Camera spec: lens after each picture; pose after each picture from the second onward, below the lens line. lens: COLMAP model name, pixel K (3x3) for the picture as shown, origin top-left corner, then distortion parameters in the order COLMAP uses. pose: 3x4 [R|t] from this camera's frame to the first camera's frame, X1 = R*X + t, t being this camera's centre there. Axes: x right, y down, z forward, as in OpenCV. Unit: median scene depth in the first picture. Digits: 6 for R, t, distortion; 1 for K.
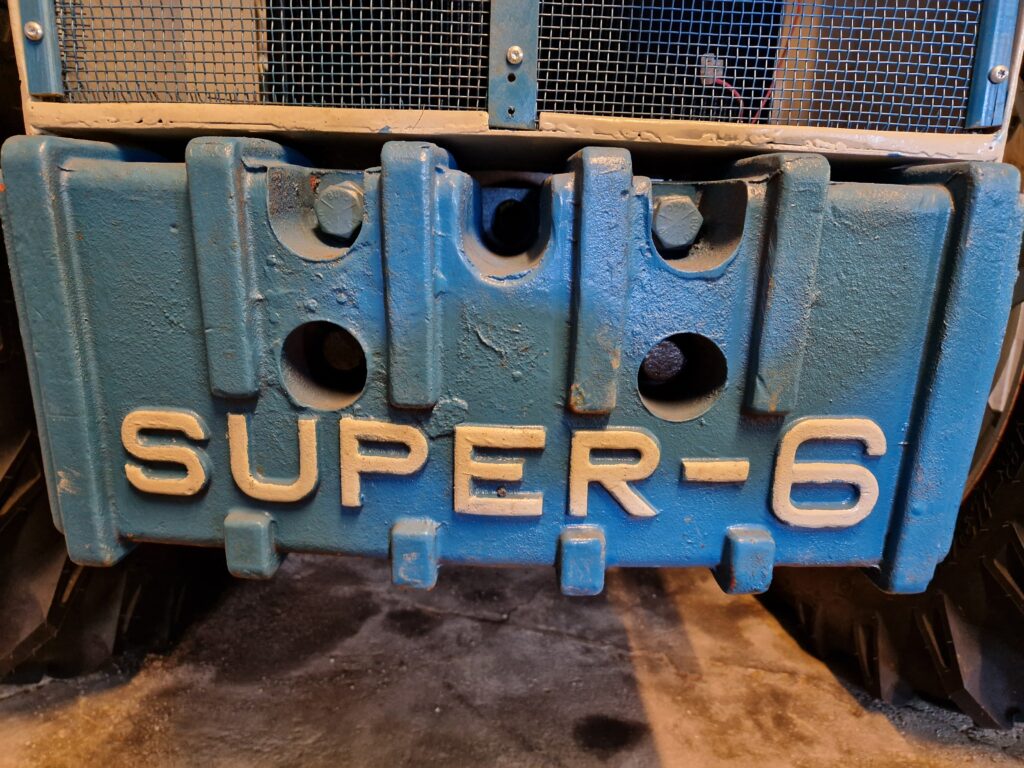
lens RADIAL K [[682.4, 0, 511.7], [0, 682.4, 378.5], [0, 0, 1]] dist [0.061792, -0.047576]
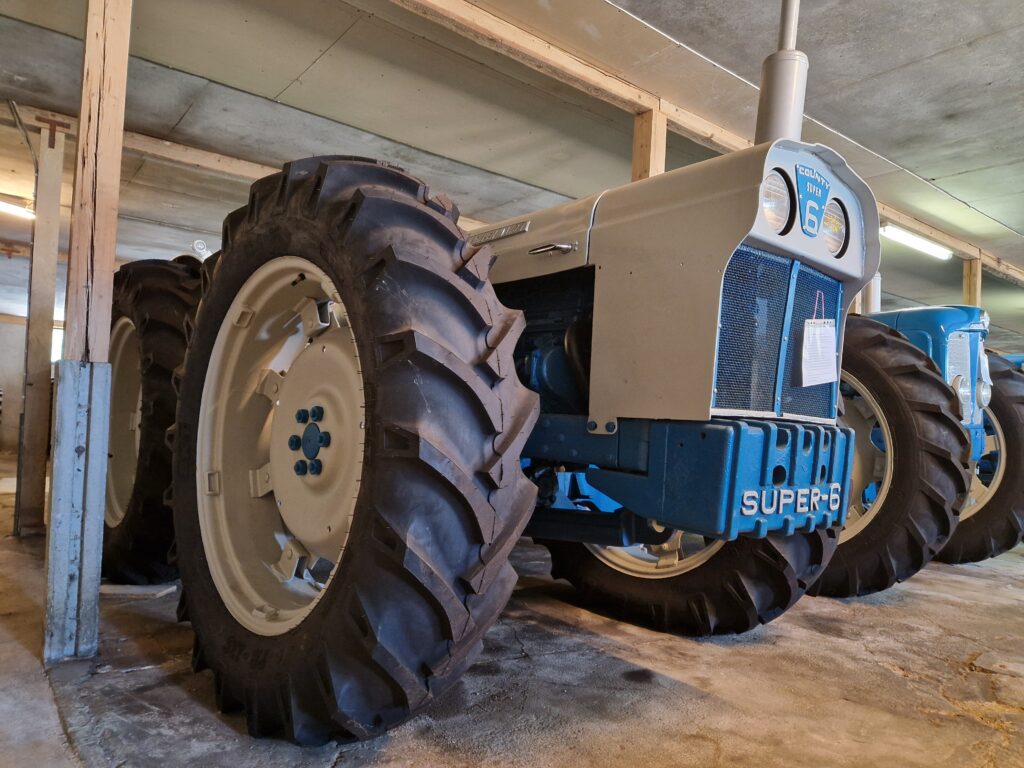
lens RADIAL K [[682.4, 0, 511.8], [0, 682.4, 387.1], [0, 0, 1]] dist [0.061792, -0.047576]
pose [[0.757140, 0.032118, 0.652462, -1.369145], [0.094508, 0.982897, -0.158055, -0.013945], [-0.646380, 0.181332, 0.741156, -0.346629]]
